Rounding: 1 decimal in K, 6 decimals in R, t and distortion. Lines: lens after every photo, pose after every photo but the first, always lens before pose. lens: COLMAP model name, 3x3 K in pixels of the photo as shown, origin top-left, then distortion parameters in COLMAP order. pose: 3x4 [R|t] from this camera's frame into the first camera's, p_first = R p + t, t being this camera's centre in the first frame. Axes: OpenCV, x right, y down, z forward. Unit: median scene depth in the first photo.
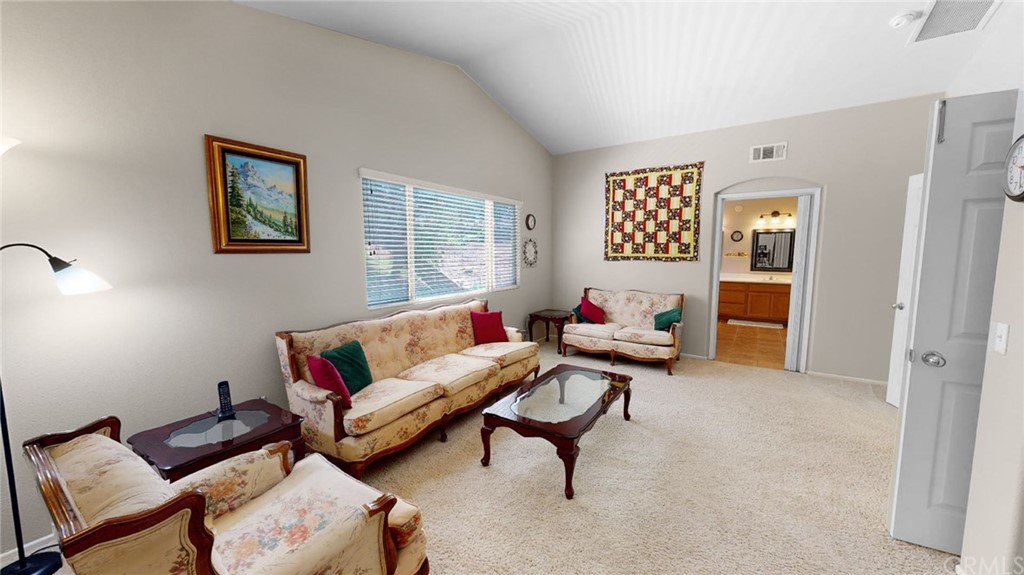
lens RADIAL K [[370.9, 0, 513.9], [0, 370.9, 289.3], [0, 0, 1]] dist [0.000563, 0.000087]
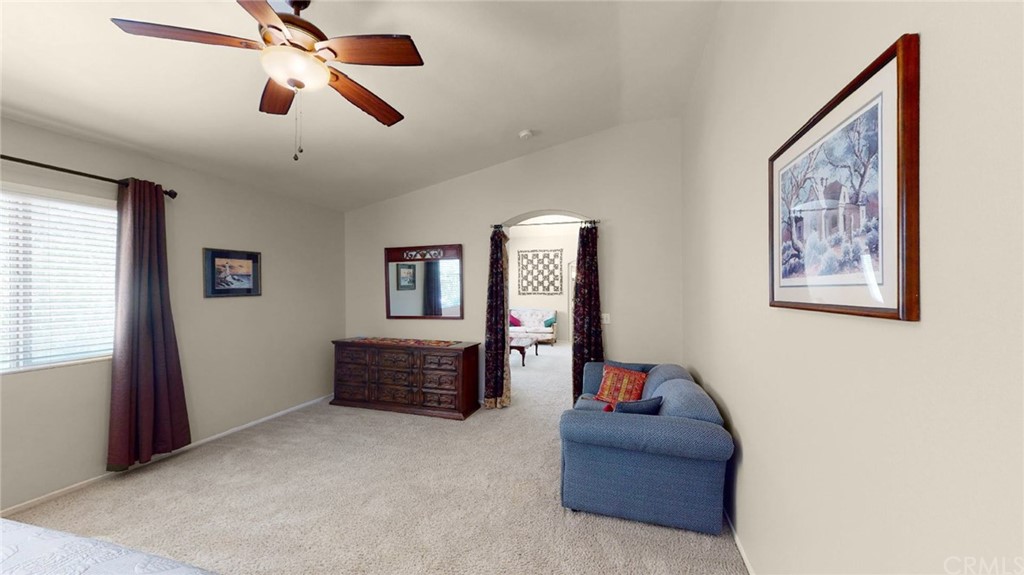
lens RADIAL K [[370.9, 0, 513.9], [0, 370.9, 289.3], [0, 0, 1]] dist [0.000563, 0.000087]
pose [[0.956699, -0.002742, 0.291066, -0.370314], [0.032024, 0.994877, -0.095888, 0.083822], [-0.289312, 0.101057, 0.951886, -0.903202]]
